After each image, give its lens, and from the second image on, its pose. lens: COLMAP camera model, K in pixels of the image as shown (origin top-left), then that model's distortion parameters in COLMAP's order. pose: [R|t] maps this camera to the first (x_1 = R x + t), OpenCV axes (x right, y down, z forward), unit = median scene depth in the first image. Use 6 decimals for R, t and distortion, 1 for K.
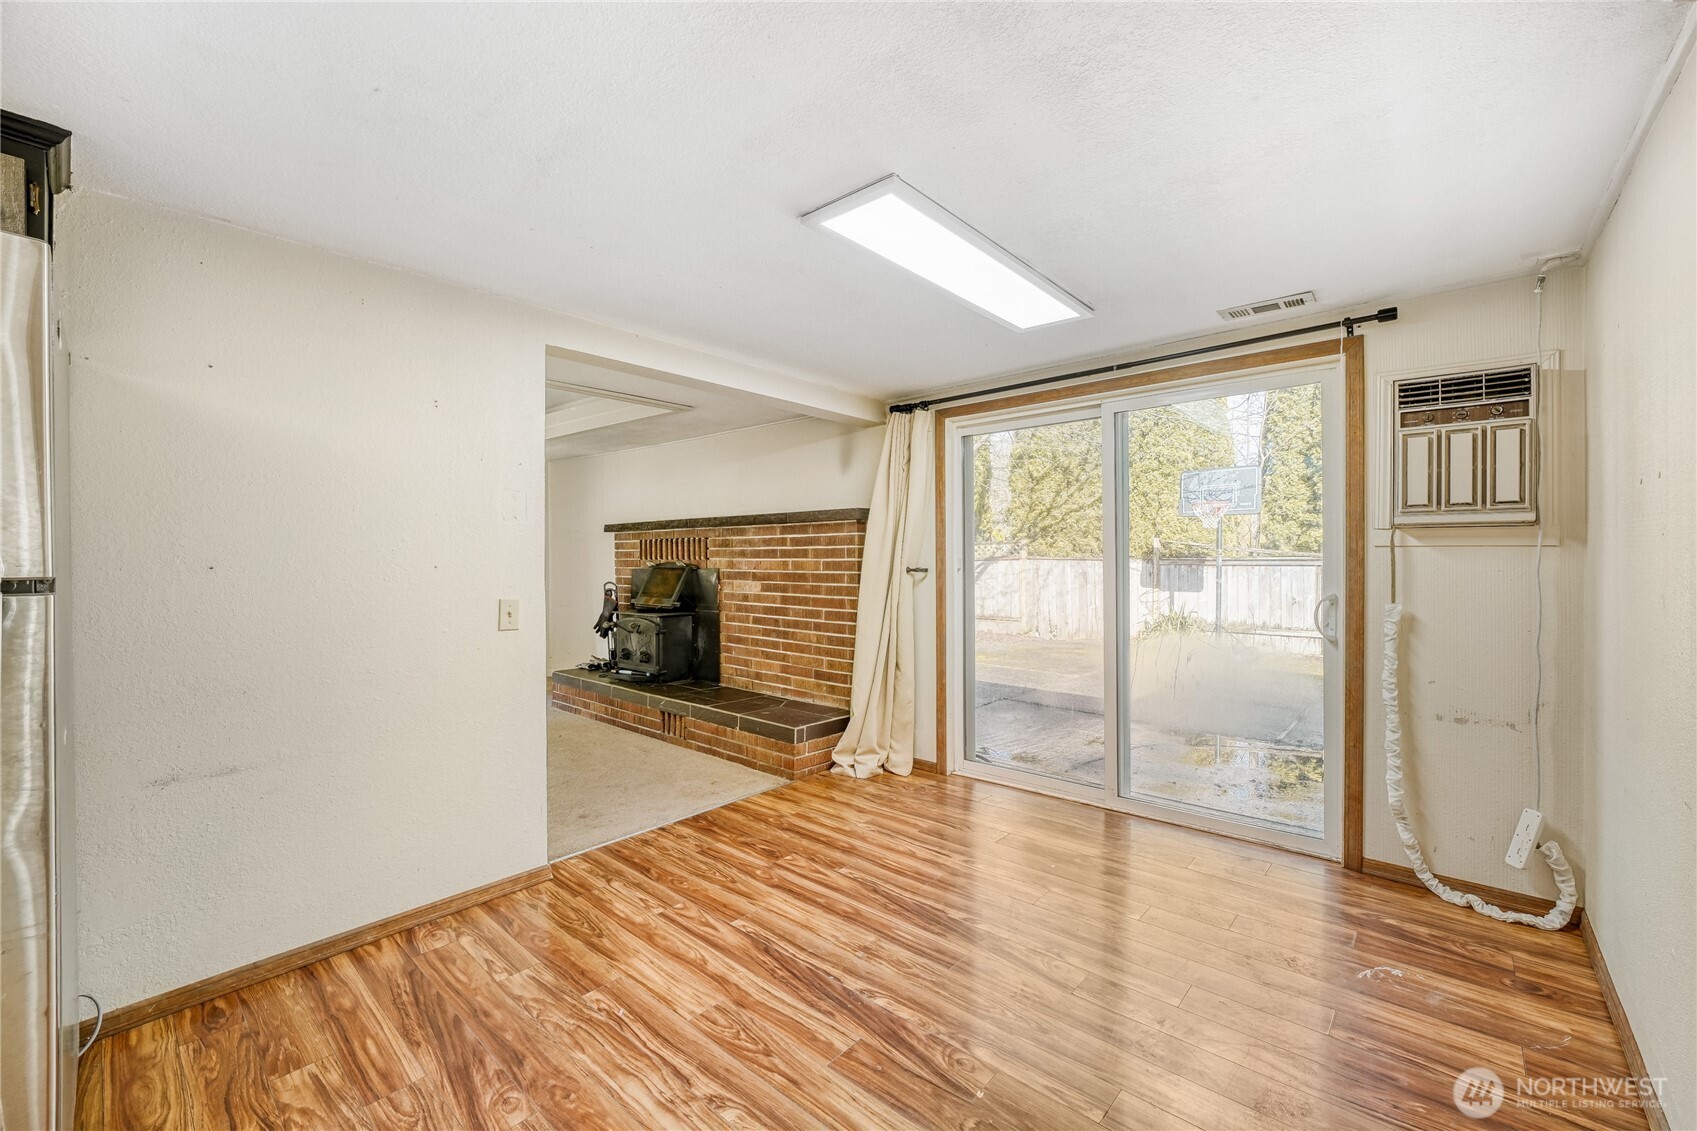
lens RADIAL K [[688.0, 0, 833.7], [0, 688.0, 557.6], [0, 0, 1]] dist [-0.014865, 0.001163]
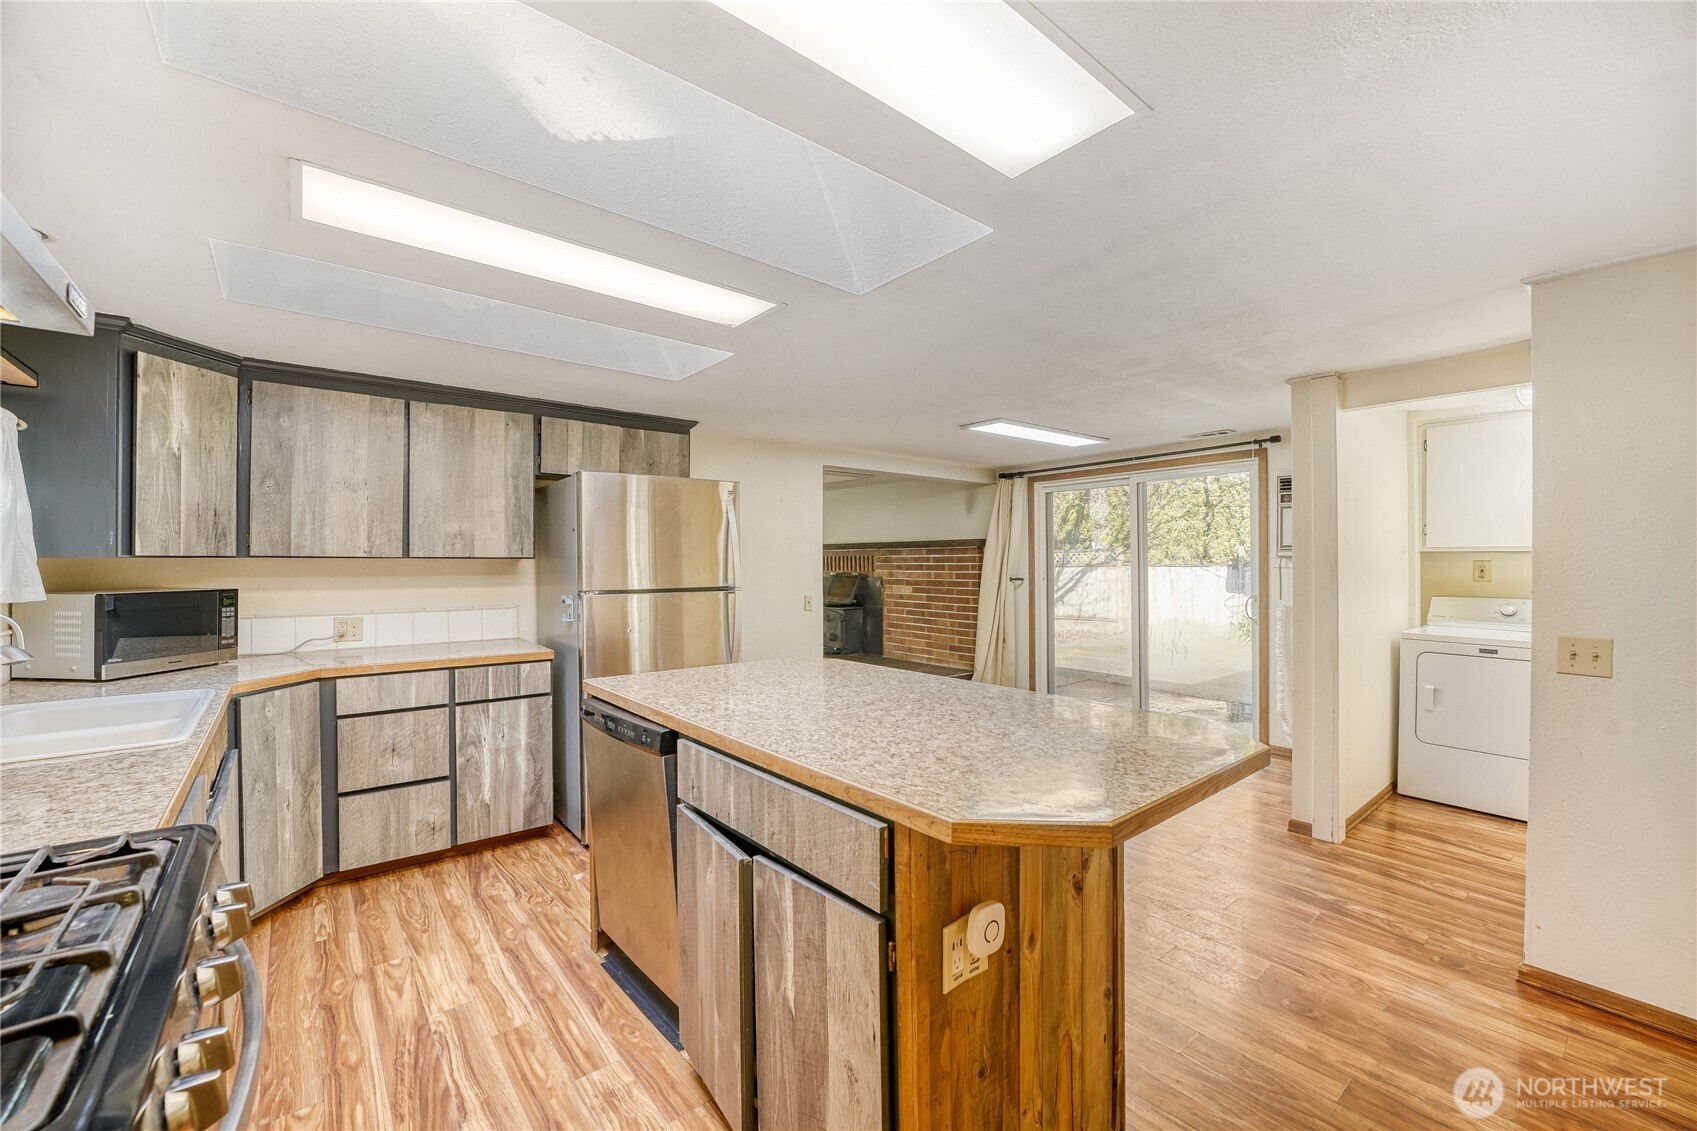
lens RADIAL K [[688.0, 0, 856.3], [0, 688.0, 549.7], [0, 0, 1]] dist [-0.014865, 0.001163]
pose [[0.991460, -0.007629, -0.130187, -0.033543], [0.005618, 0.999859, -0.015806, -0.022968], [0.130289, 0.014939, 0.991364, -0.538197]]
